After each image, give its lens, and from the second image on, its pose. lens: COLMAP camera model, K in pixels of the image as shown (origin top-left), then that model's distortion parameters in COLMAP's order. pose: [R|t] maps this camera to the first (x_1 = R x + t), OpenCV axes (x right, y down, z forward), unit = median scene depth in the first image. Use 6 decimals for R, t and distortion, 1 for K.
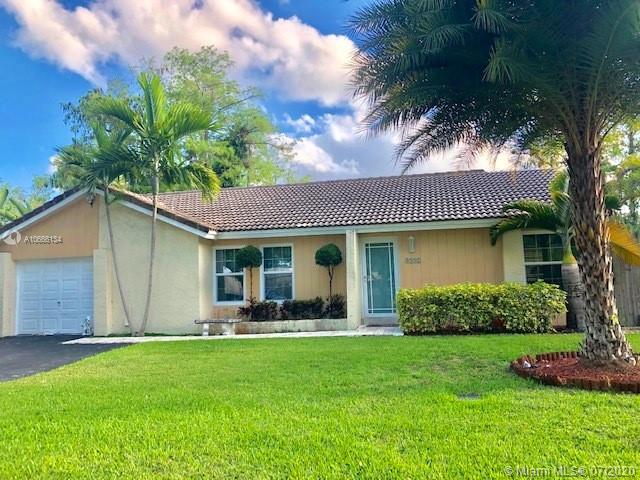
lens RADIAL K [[528.0, 0, 316.9], [0, 528.0, 242.2], [0, 0, 1]] dist [0.034068, -0.027314]
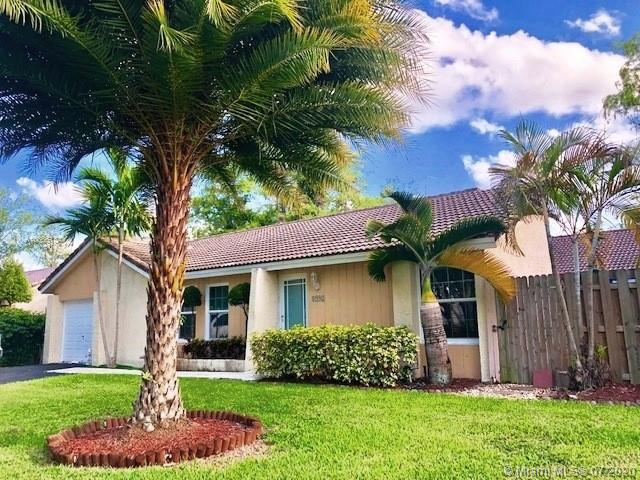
lens RADIAL K [[528.0, 0, 314.9], [0, 528.0, 237.6], [0, 0, 1]] dist [0.034068, -0.027314]
pose [[0.897379, -0.062170, -0.436860, 0.592811], [0.034023, 0.996826, -0.071971, -0.005399], [0.439948, 0.049722, 0.896646, 0.162182]]
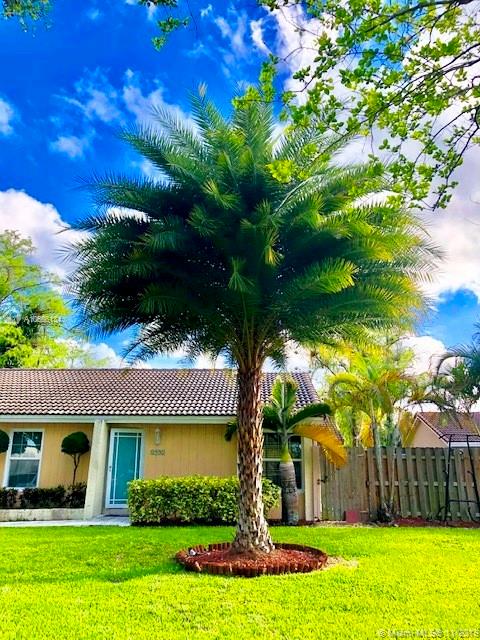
lens RADIAL K [[528.0, 0, 240.6], [0, 528.0, 313.2], [0, 0, 1]] dist [0.034068, -0.027314]
pose [[0.980000, 0.091696, 0.176614, 0.132847], [-0.052336, 0.975029, -0.215823, -0.016405], [-0.191994, 0.202263, 0.960327, -0.115079]]
